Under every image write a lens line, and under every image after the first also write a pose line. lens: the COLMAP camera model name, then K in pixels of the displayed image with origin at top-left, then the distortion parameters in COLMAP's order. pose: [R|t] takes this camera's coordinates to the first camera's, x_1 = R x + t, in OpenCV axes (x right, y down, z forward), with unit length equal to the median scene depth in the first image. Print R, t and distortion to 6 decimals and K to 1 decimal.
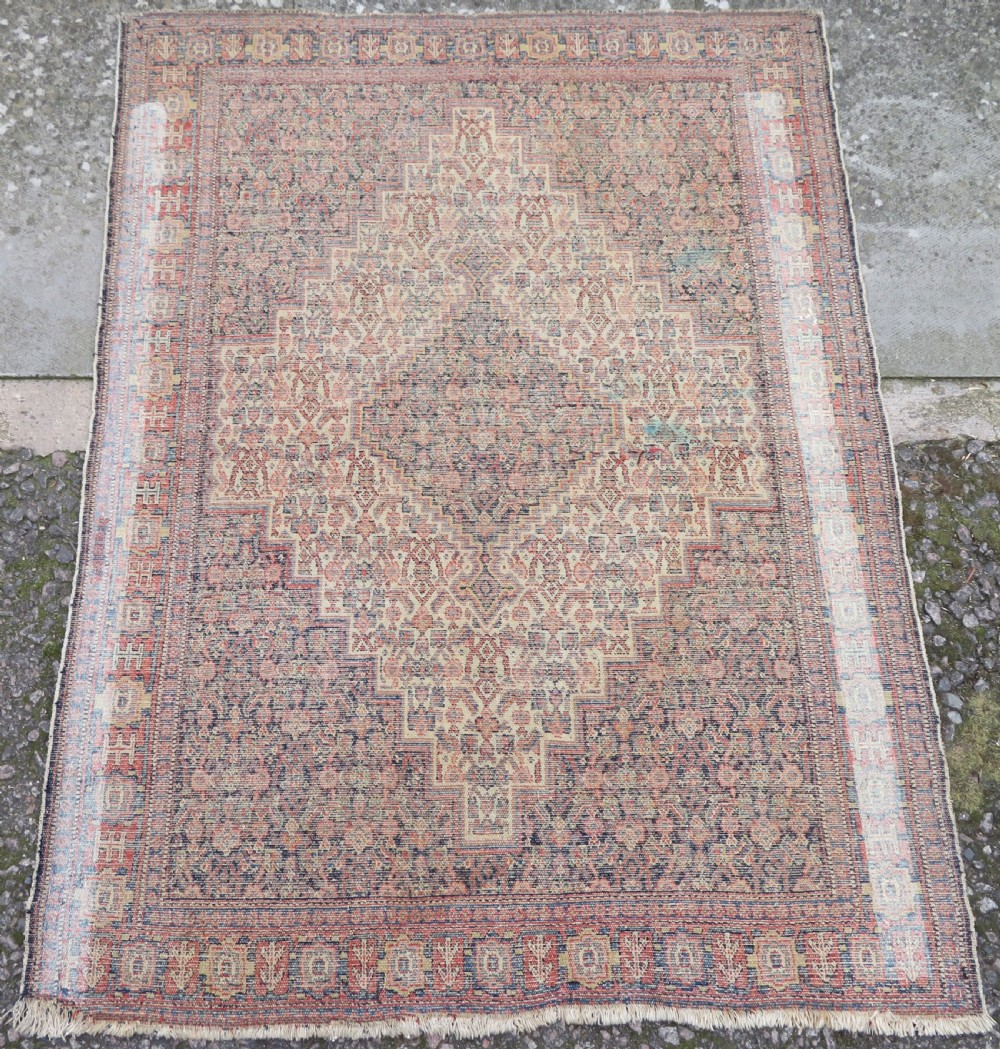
lens RADIAL K [[1147.1, 0, 500.0], [0, 1147.1, 524.5], [0, 0, 1]] dist [0.003719, 0.007489]
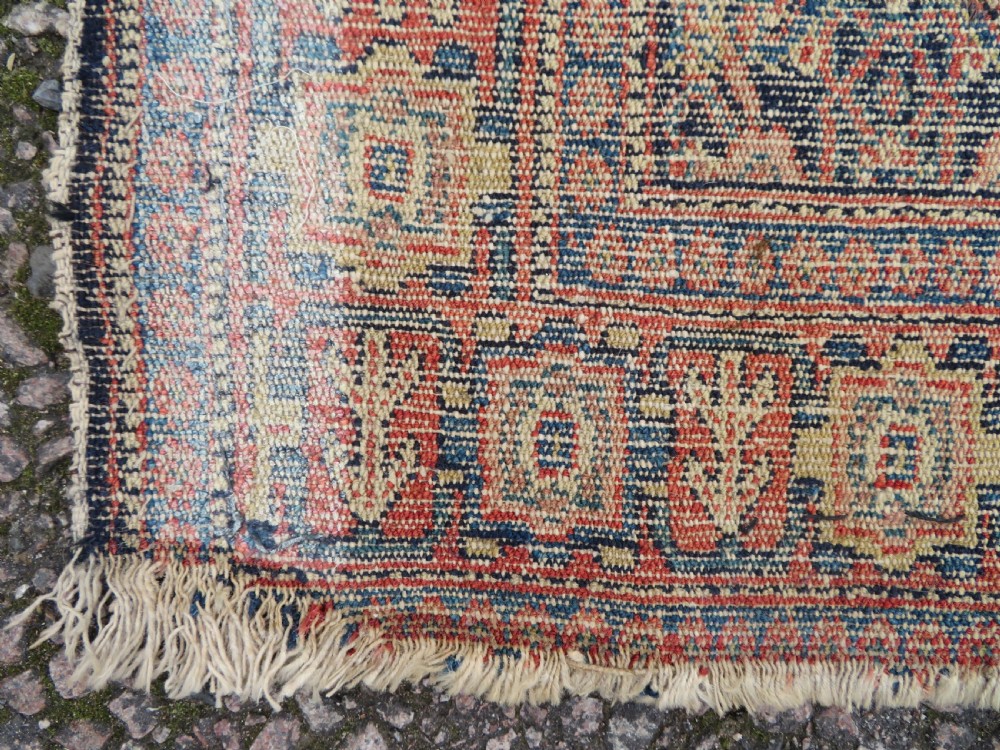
lens RADIAL K [[719.7, 0, 500.0], [0, 719.7, 375.0], [0, 0, 1]] dist [-0.004489, -0.000366]
pose [[0.998735, 0.020323, 0.045997, -0.332769], [-0.035390, 0.933887, 0.355812, 0.316155], [-0.035725, -0.356989, 0.933425, 0.860748]]
